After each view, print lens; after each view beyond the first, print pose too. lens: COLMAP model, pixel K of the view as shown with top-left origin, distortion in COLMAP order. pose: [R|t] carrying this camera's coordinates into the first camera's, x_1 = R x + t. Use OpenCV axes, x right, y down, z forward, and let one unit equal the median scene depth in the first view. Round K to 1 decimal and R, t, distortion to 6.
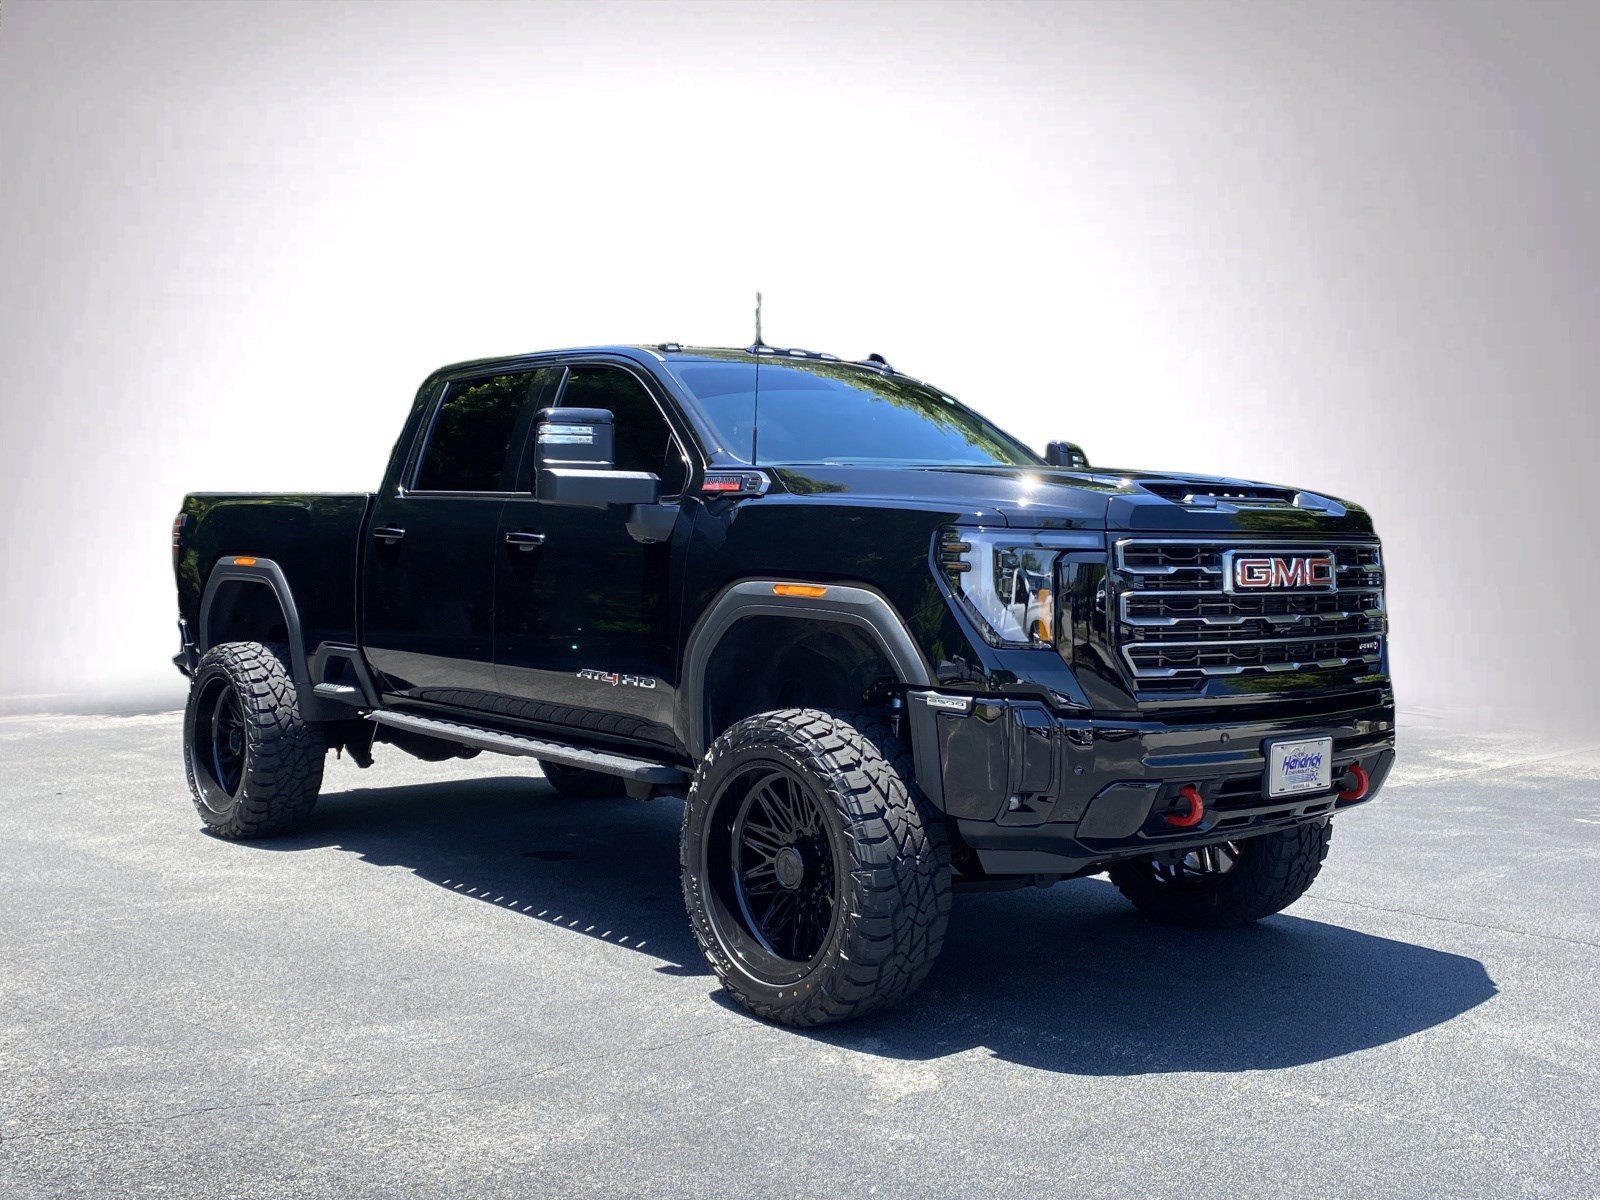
lens RADIAL K [[1723.3, 0, 804.3], [0, 1723.3, 573.5], [0, 0, 1]] dist [0.378935, -1.346516]
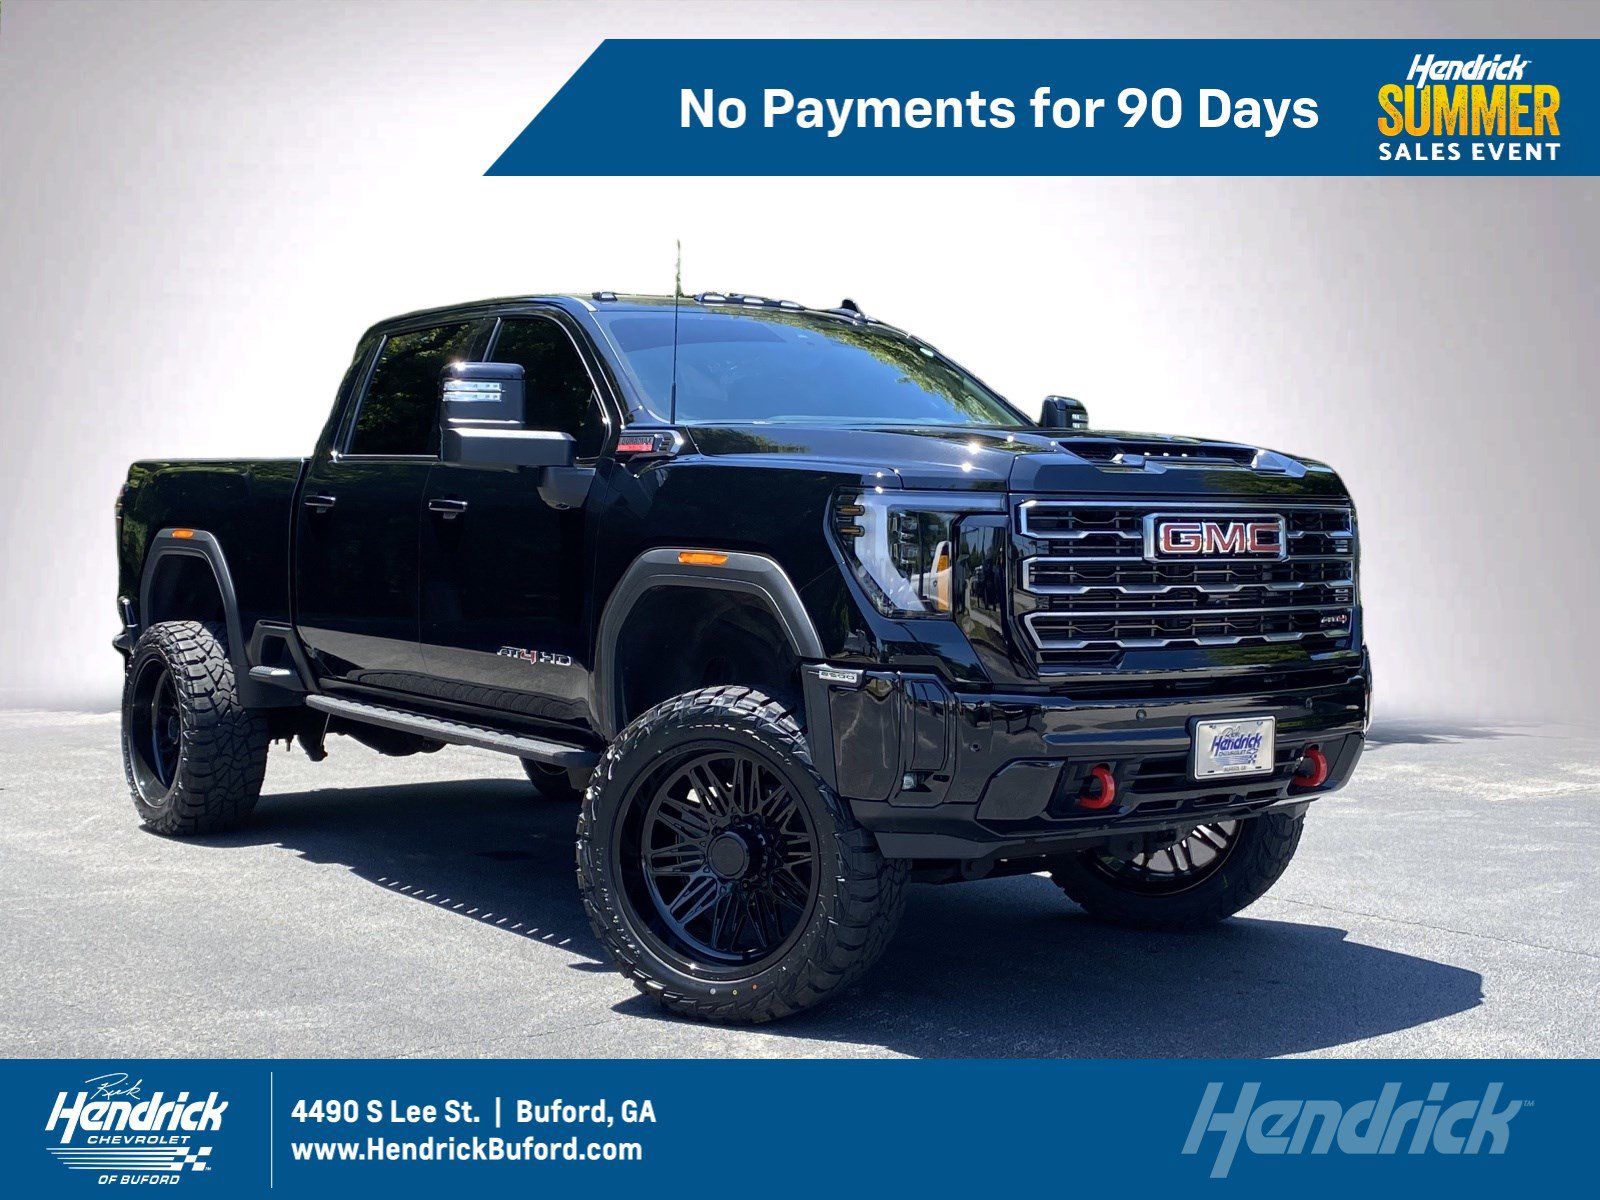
lens RADIAL K [[2091.0, 0, 800.0], [0, 2091.0, 600.0], [0, 0, 1]] dist [0.334734, -1.301673]
pose [[0.996941, 0.002041, -0.078131, 0.125378], [-0.000662, 0.999844, 0.017673, 0.011156], [0.078154, -0.017567, 0.996786, -0.110886]]
